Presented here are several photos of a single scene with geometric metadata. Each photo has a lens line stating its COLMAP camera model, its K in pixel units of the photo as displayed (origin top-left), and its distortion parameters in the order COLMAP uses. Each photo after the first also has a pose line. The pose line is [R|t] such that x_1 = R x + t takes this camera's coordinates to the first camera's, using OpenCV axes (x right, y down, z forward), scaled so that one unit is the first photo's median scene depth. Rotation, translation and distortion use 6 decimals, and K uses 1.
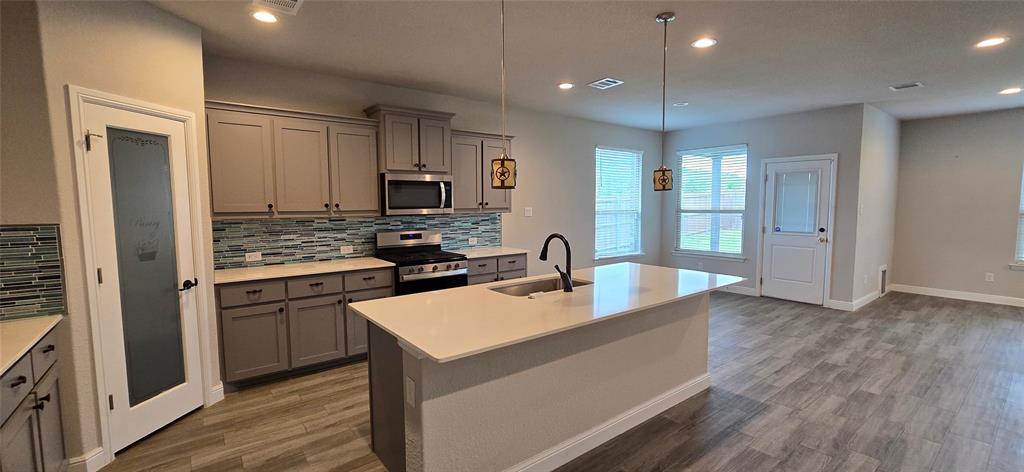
lens RADIAL K [[422.5, 0, 509.8], [0, 422.5, 239.4], [0, 0, 1]] dist [0.000390, 0.000030]
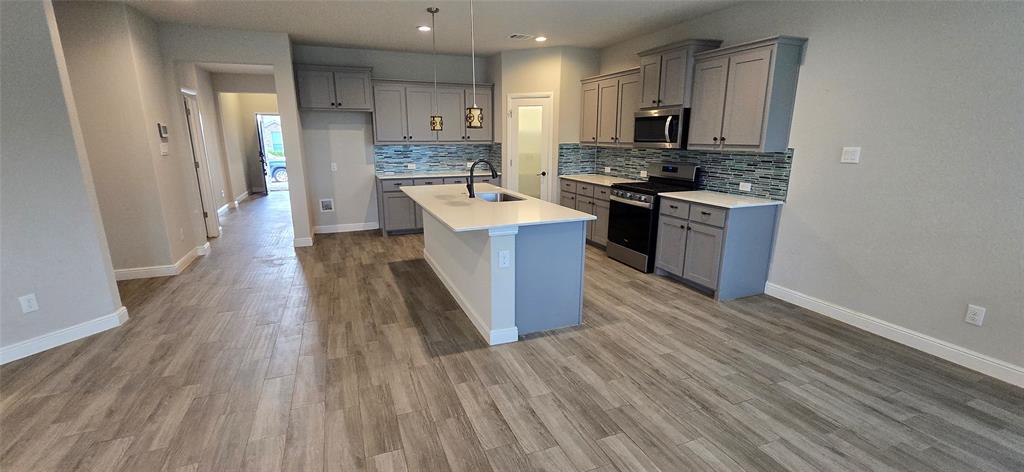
lens RADIAL K [[422.5, 0, 509.8], [0, 422.5, 239.4], [0, 0, 1]] dist [0.000390, 0.000030]
pose [[-0.267376, 0.232309, -0.935170, 1.068299], [-0.087563, 0.960631, 0.263669, -0.096224], [0.959606, 0.152385, -0.236508, 1.037186]]
